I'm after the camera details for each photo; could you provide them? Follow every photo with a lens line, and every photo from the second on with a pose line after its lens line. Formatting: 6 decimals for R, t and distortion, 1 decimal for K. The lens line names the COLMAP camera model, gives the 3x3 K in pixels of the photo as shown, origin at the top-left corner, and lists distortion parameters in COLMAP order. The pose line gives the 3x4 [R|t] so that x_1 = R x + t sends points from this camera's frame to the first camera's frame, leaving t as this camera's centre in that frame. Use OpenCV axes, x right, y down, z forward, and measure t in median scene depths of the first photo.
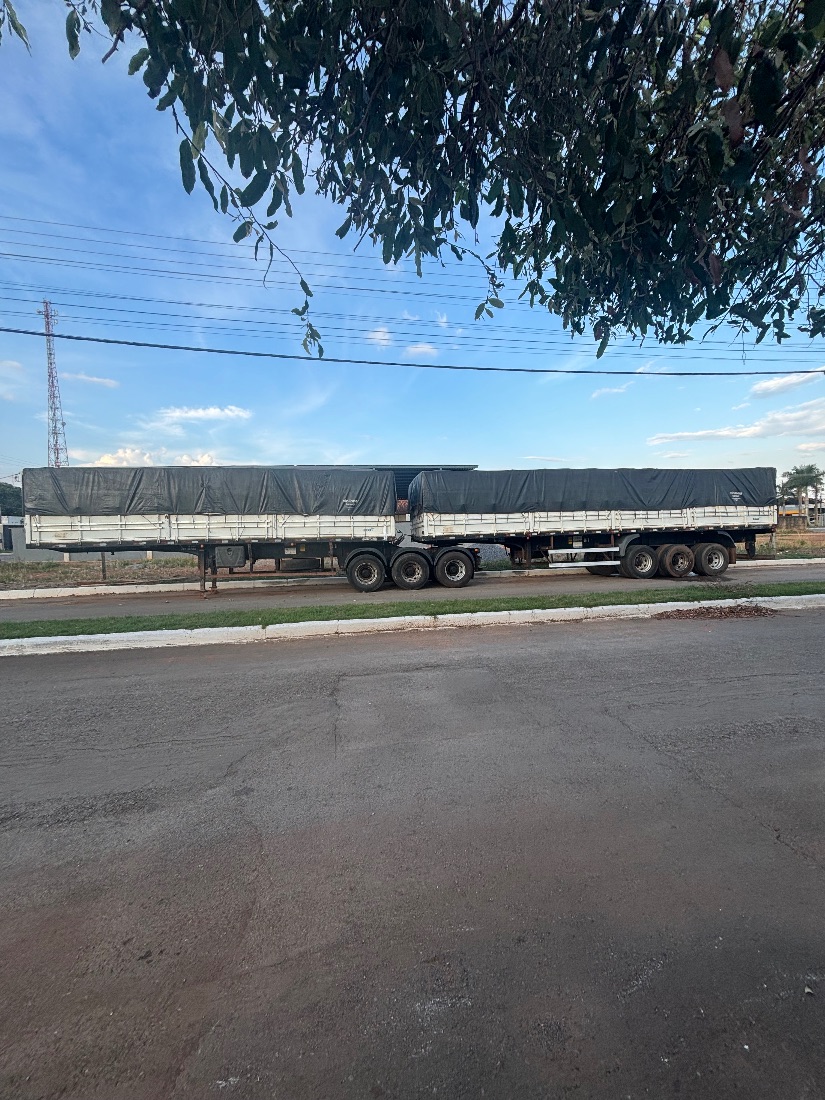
lens RADIAL K [[480.7, 0, 412.5], [0, 480.7, 550.0], [0, 0, 1]] dist [0.001363, -0.000065]
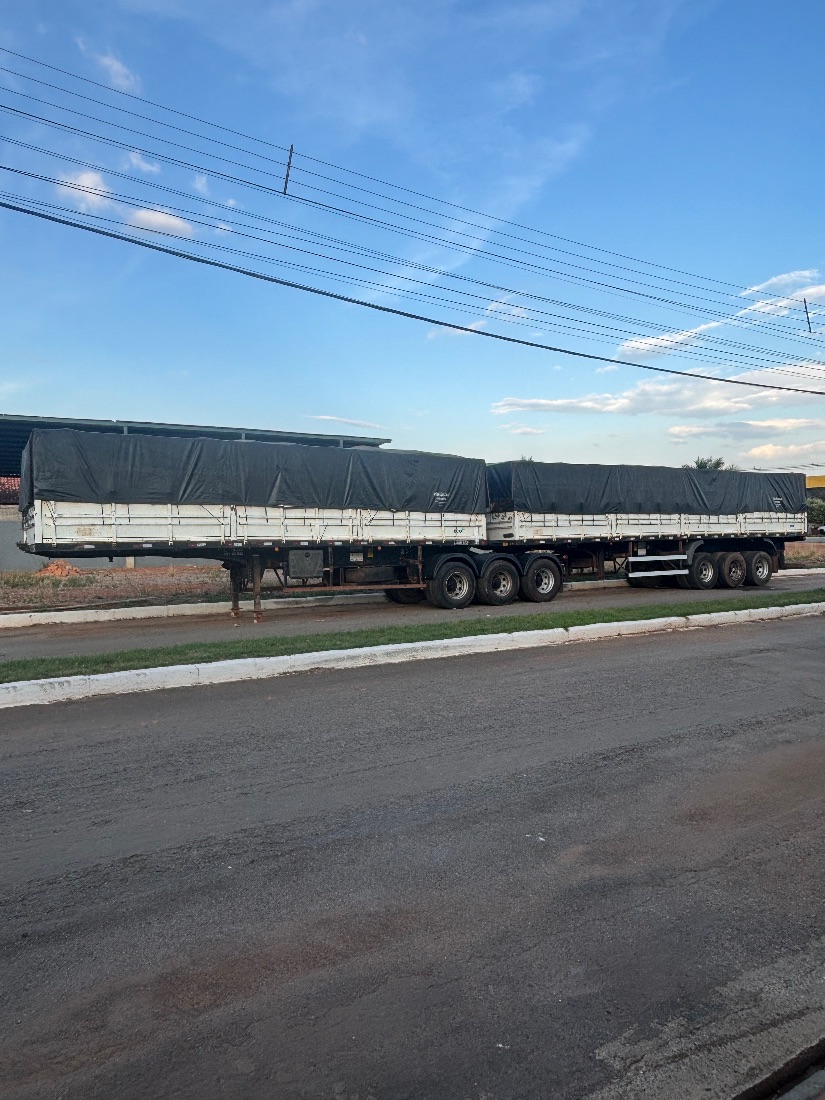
lens RADIAL K [[817.4, 0, 427.9], [0, 817.4, 560.2], [0, 0, 1]] dist [0.075579, -0.174829]
pose [[0.911484, 0.002342, 0.411328, -0.651239], [0.001347, 0.999961, -0.008679, 0.017381], [-0.411333, 0.008465, 0.911446, -0.210239]]
